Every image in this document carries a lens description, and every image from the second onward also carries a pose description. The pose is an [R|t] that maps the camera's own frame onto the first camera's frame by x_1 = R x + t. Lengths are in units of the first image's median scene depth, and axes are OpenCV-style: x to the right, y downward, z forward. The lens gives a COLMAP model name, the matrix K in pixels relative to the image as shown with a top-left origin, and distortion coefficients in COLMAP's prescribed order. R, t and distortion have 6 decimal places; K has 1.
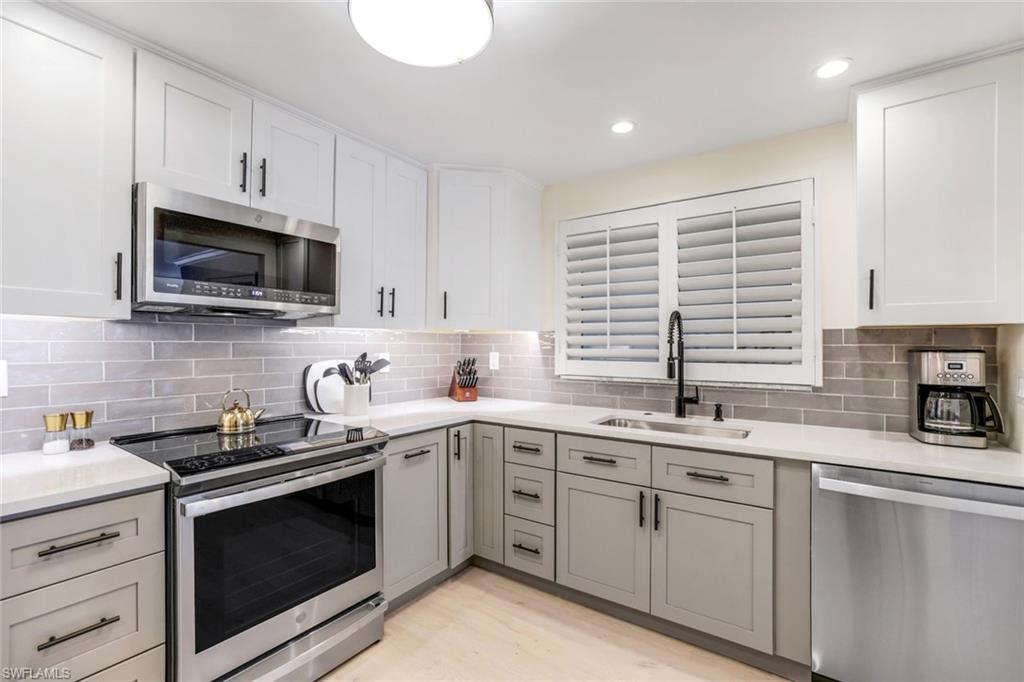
lens RADIAL K [[443.7, 0, 499.8], [0, 443.7, 342.2], [0, 0, 1]] dist [-0.017126, 0.000501]
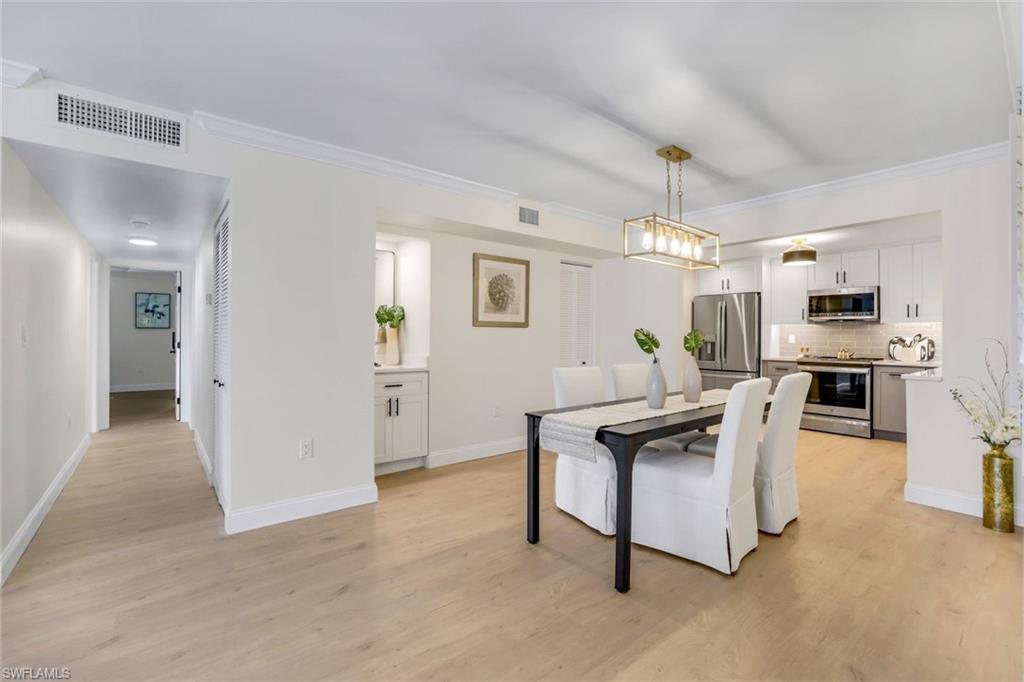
lens RADIAL K [[443.7, 0, 499.8], [0, 443.7, 342.2], [0, 0, 1]] dist [-0.017126, 0.000501]
pose [[-0.278616, 0.004033, -0.960394, 2.459459], [-0.004306, 0.999976, 0.005448, 0.065433], [0.960393, 0.005654, -0.278592, -0.372571]]
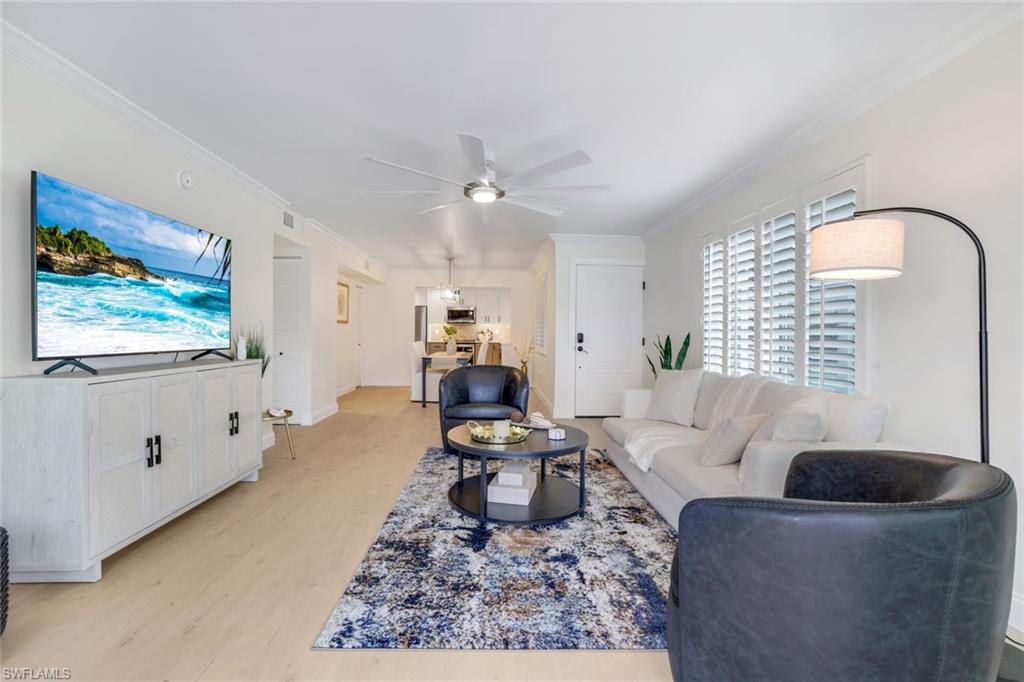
lens RADIAL K [[443.7, 0, 499.8], [0, 443.7, 342.2], [0, 0, 1]] dist [-0.017126, 0.000501]
pose [[0.590626, 0.014006, -0.806824, 4.002109], [-0.002841, 0.999879, 0.015278, 0.098733], [0.806941, -0.006731, 0.590594, -1.912776]]
